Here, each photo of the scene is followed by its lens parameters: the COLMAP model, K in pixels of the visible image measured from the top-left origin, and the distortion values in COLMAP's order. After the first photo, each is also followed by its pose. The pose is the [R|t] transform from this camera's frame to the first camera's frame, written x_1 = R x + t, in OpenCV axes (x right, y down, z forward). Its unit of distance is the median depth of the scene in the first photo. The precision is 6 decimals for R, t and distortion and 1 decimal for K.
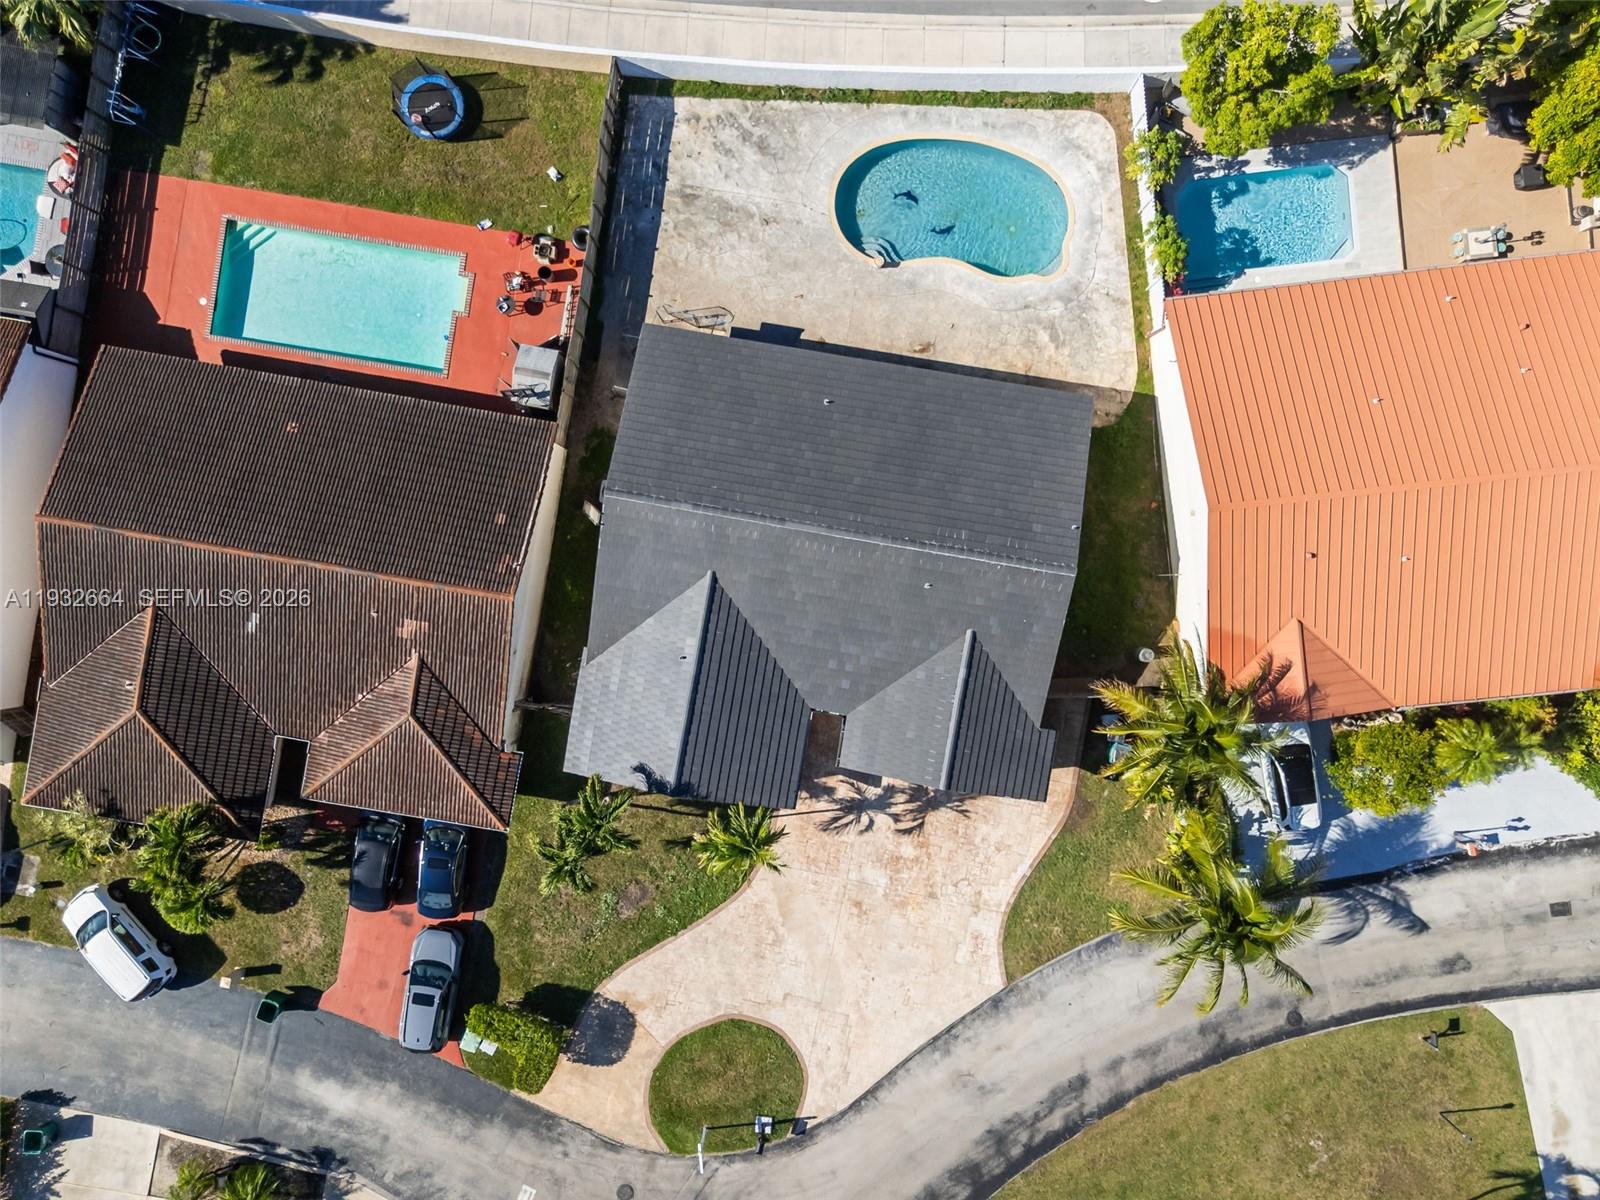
lens RADIAL K [[1167.9, 0, 795.4], [0, 1167.9, 626.5], [0, 0, 1]] dist [0.065245, -0.062657]
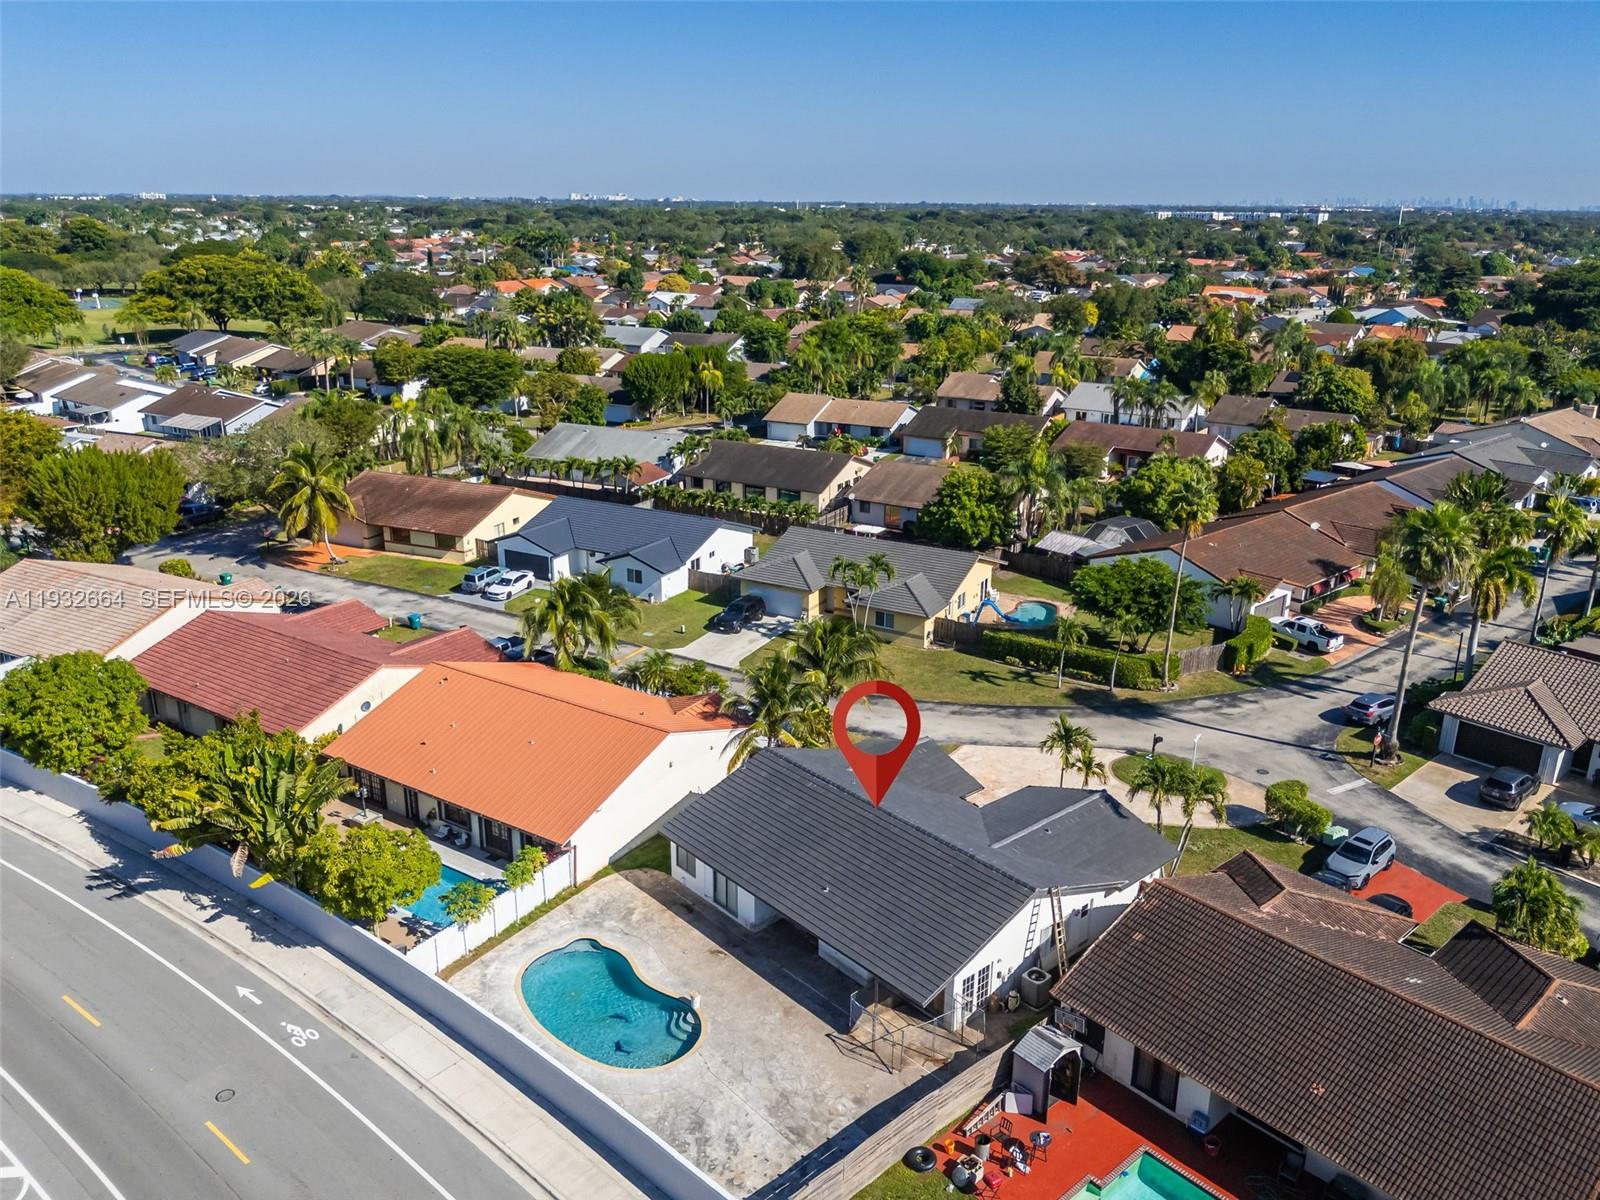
lens RADIAL K [[1189.3, 0, 809.9], [0, 1189.3, 634.0], [0, 0, 1]] dist [0.060552, -0.078922]
pose [[-0.781985, -0.198845, 0.590729, -0.557012], [0.623117, -0.272184, 0.733240, -0.912503], [0.014986, 0.941476, 0.336747, 0.335366]]
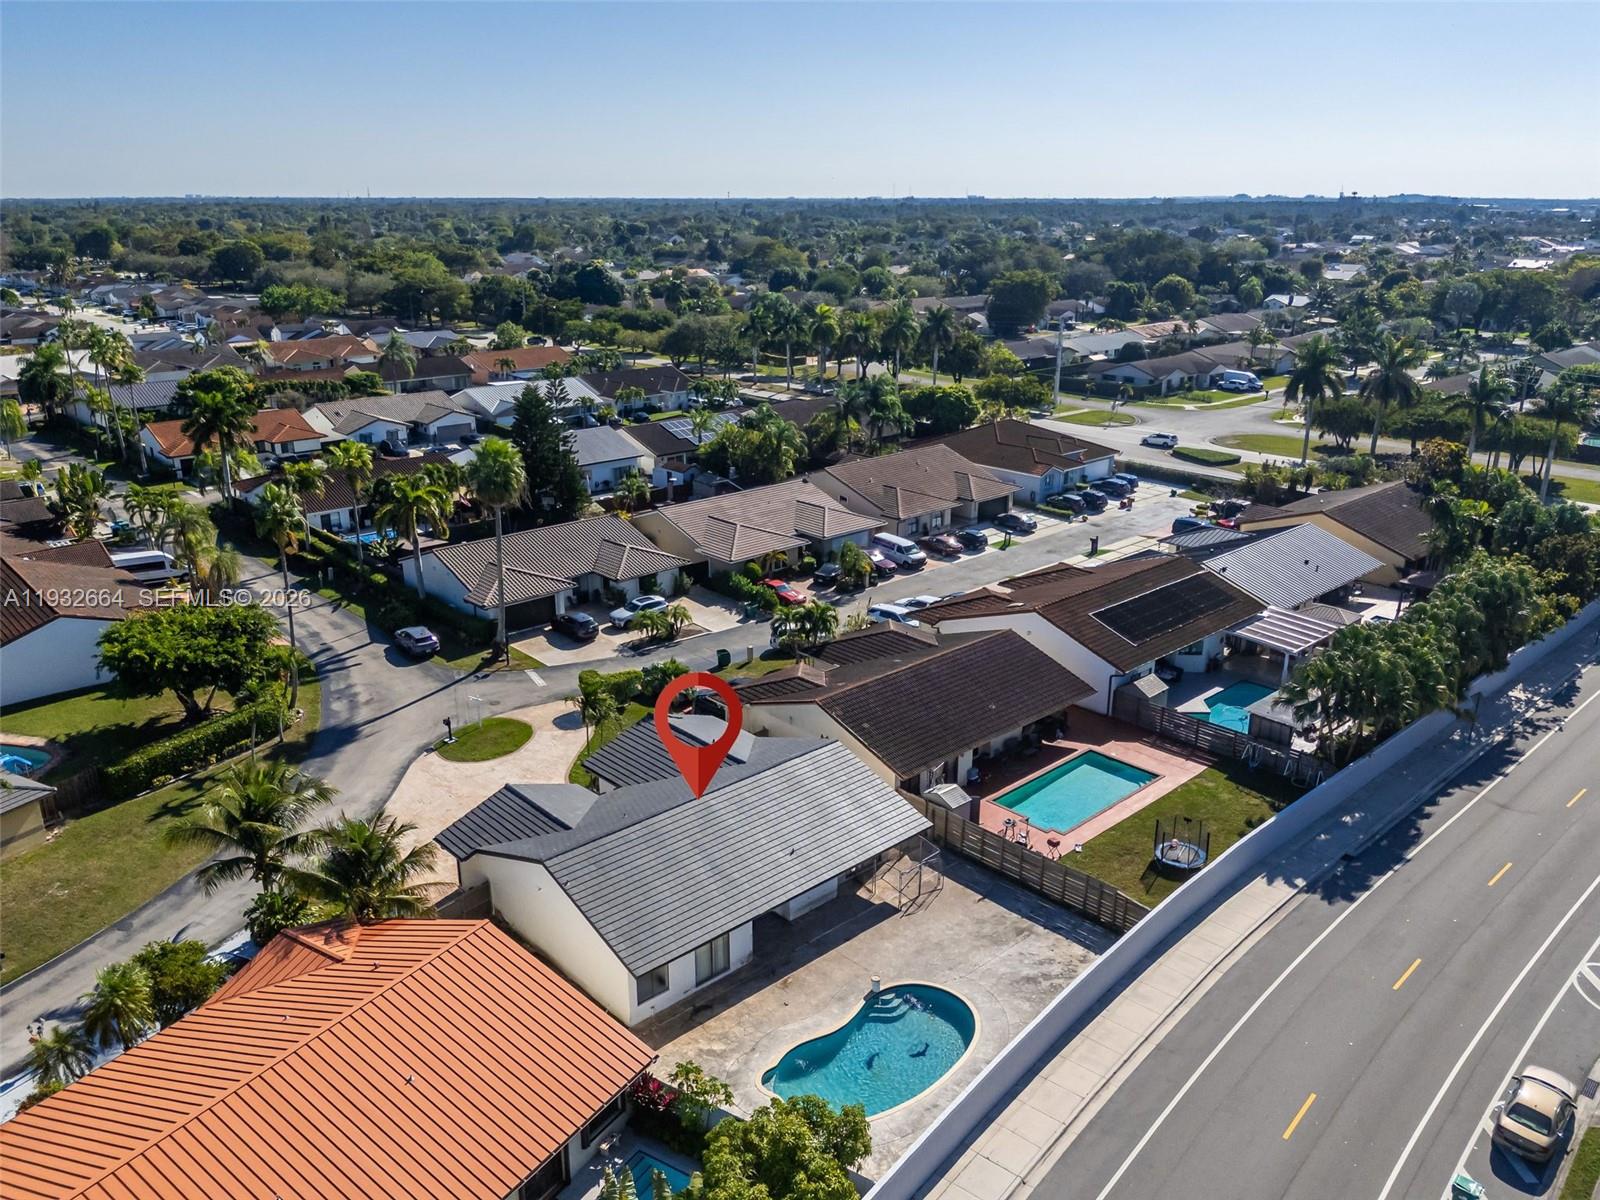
lens RADIAL K [[1189.3, 0, 809.9], [0, 1189.3, 634.0], [0, 0, 1]] dist [0.060552, -0.078922]
pose [[-0.605169, 0.300326, -0.737275, 0.784491], [-0.796052, -0.218455, 0.564427, -0.780616], [0.008451, 0.928483, 0.371278, 0.305296]]
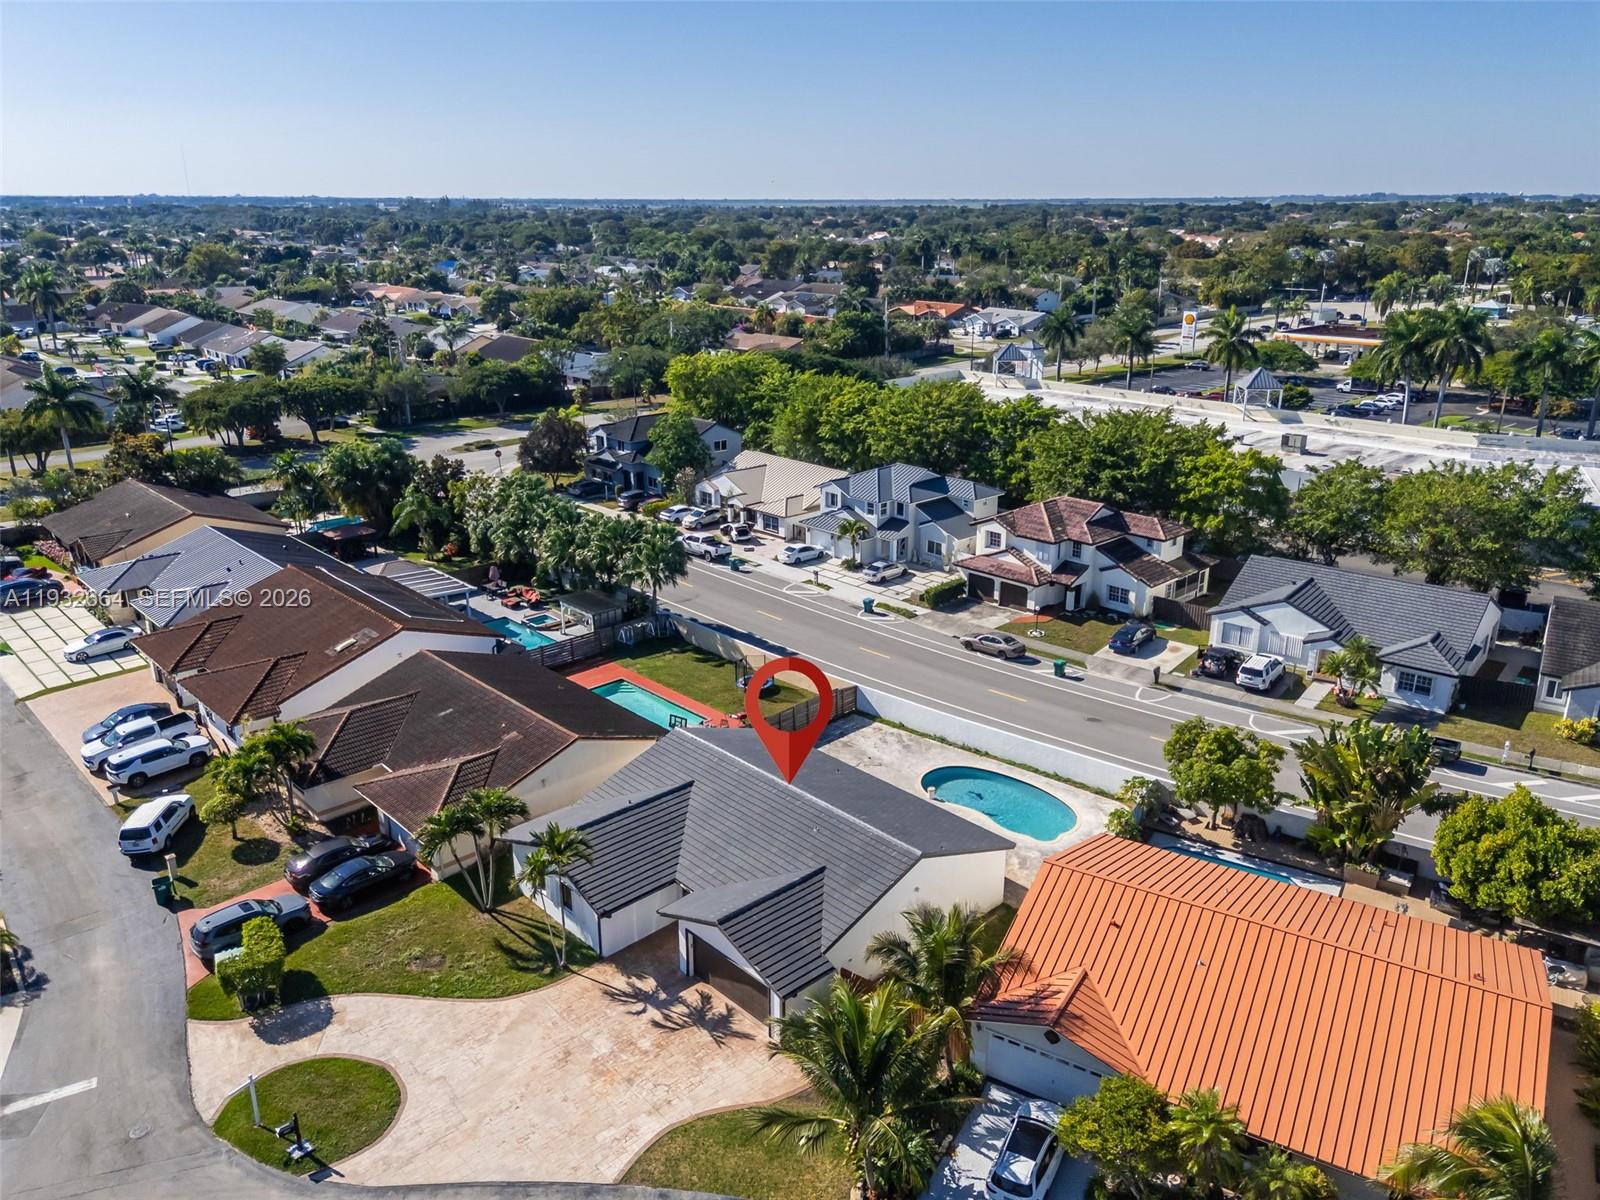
lens RADIAL K [[1167.9, 0, 795.4], [0, 1167.9, 626.5], [0, 0, 1]] dist [0.065245, -0.062657]
pose [[0.790157, 0.227332, -0.569185, 0.670604], [-0.612704, 0.269290, -0.743018, 0.746046], [-0.015637, 0.935844, 0.352069, 0.328215]]
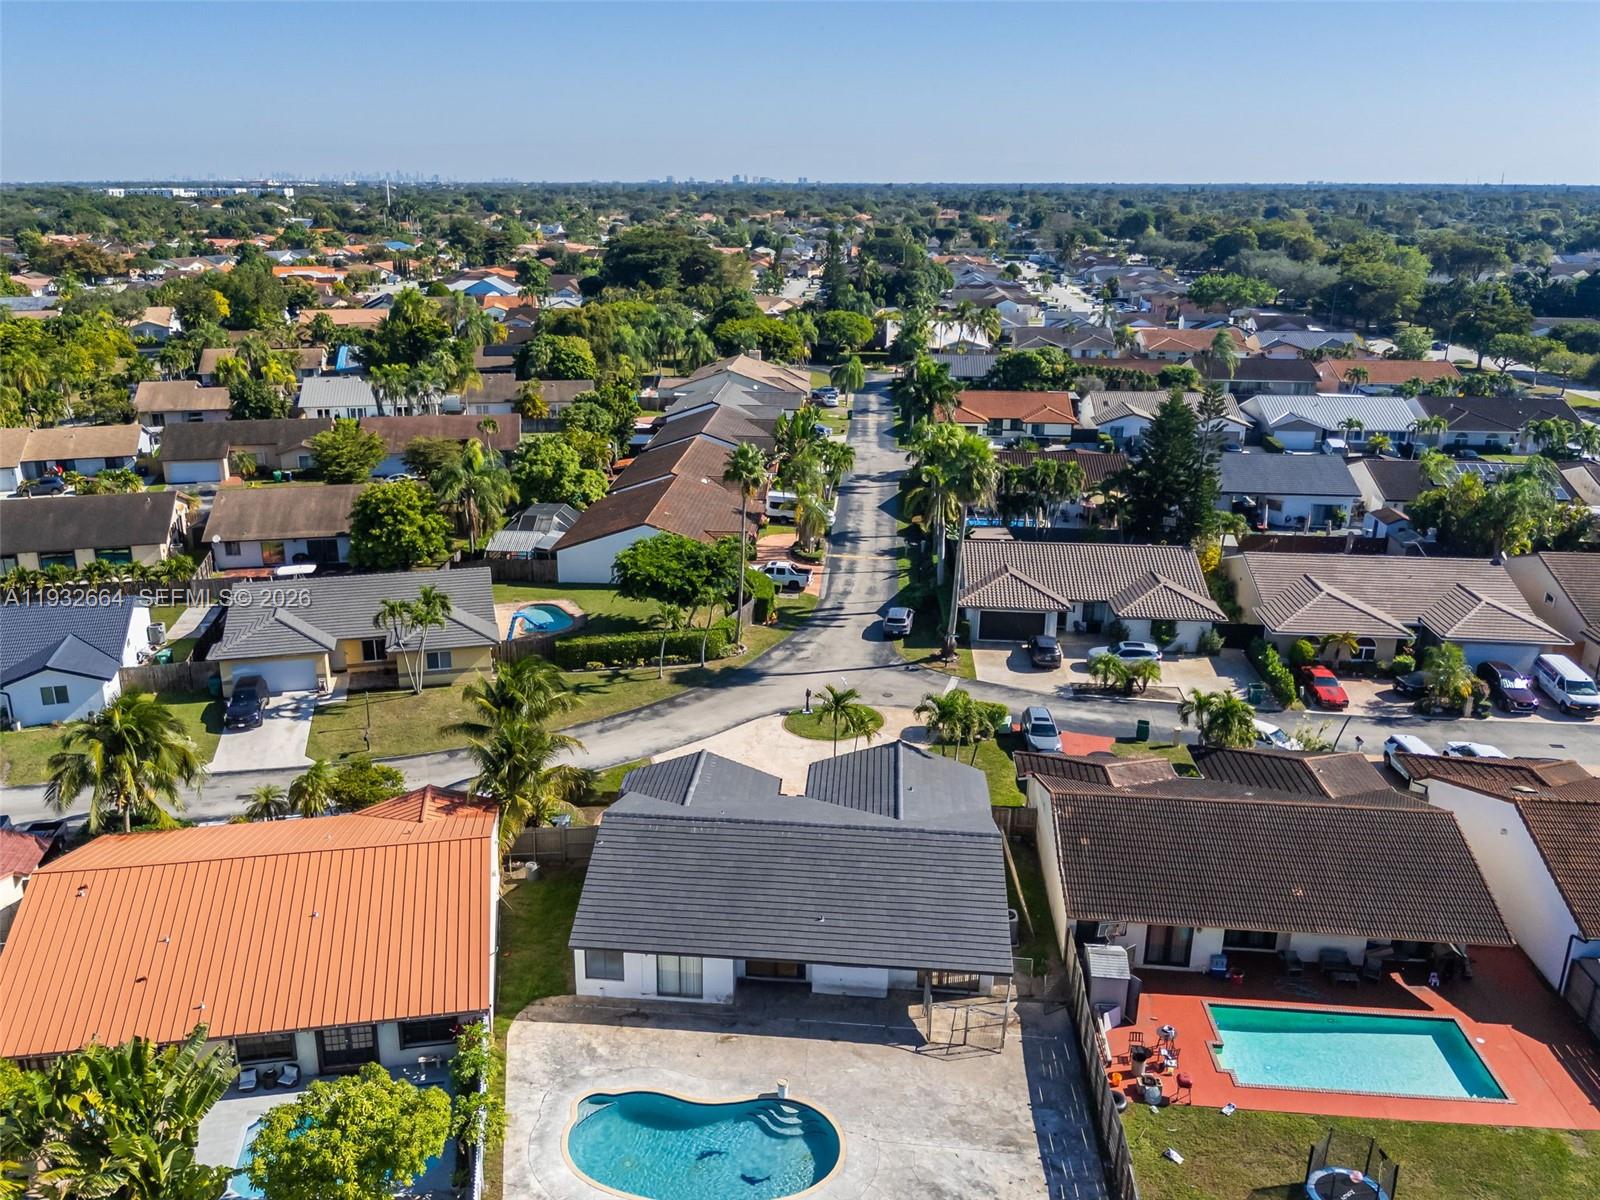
lens RADIAL K [[1265.0, 0, 754.9], [0, 1265.0, 602.6], [0, 0, 1]] dist [0.064908, -0.109668]
pose [[-0.997408, 0.043602, -0.057232, 0.128794], [-0.068365, -0.326406, 0.942754, -1.088301], [0.022425, 0.944223, 0.328541, 0.316686]]
